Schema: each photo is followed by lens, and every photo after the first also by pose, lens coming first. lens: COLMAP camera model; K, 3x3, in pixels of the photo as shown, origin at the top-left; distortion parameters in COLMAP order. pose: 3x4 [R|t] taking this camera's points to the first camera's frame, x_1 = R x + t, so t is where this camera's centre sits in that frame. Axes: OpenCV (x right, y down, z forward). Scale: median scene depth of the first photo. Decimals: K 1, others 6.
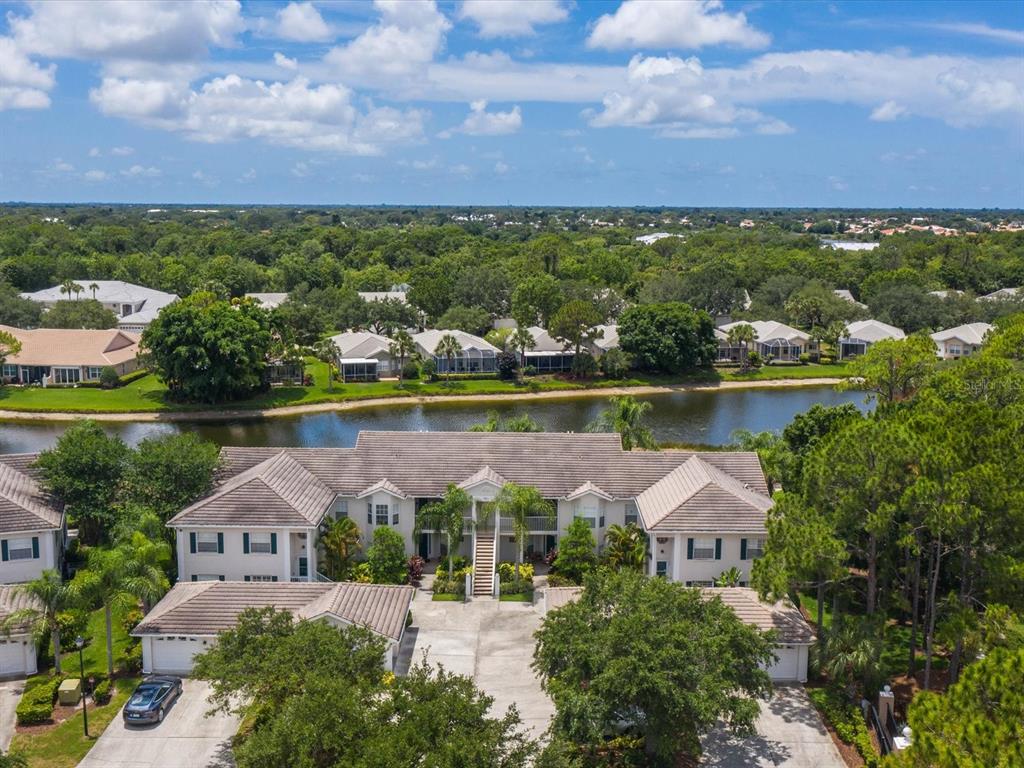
lens RADIAL K [[1054.4, 0, 512.0], [0, 1054.4, 384.0], [0, 0, 1]] dist [-0.016593, 0.000151]
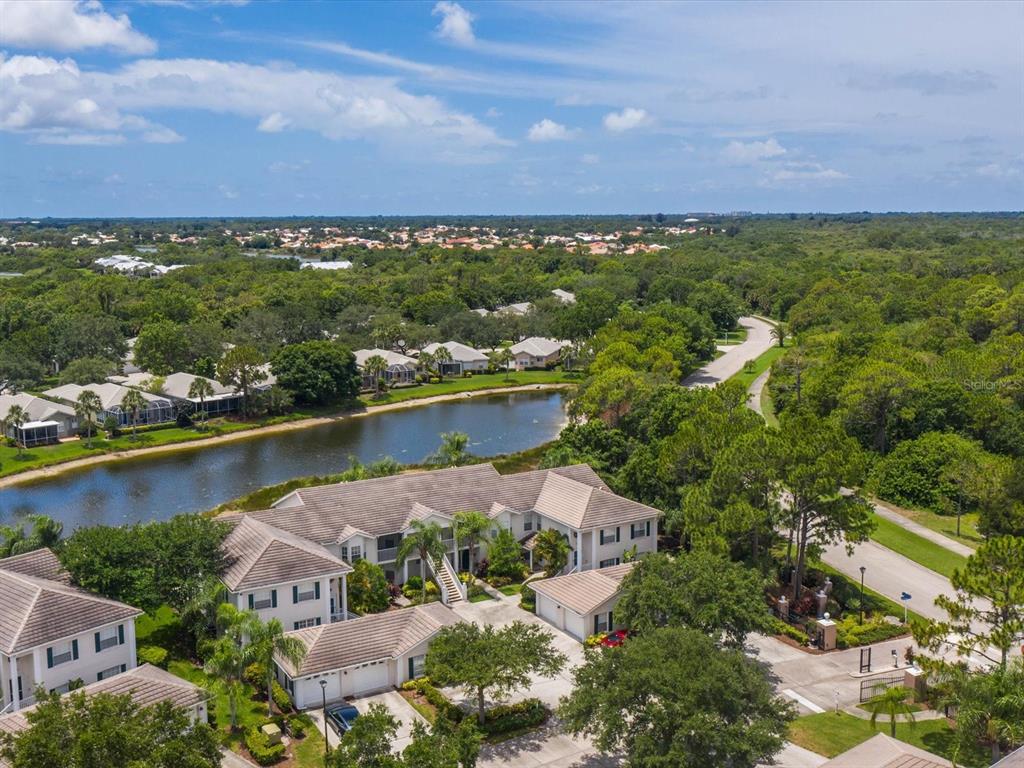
lens RADIAL K [[1043.2, 0, 512.0], [0, 1043.2, 384.0], [0, 0, 1]] dist [-0.041618, -0.002789]
pose [[0.858494, -0.091040, 0.504677, -0.243413], [0.096103, 0.995242, 0.016057, -0.031835], [-0.503738, 0.034716, 0.863159, -0.055833]]
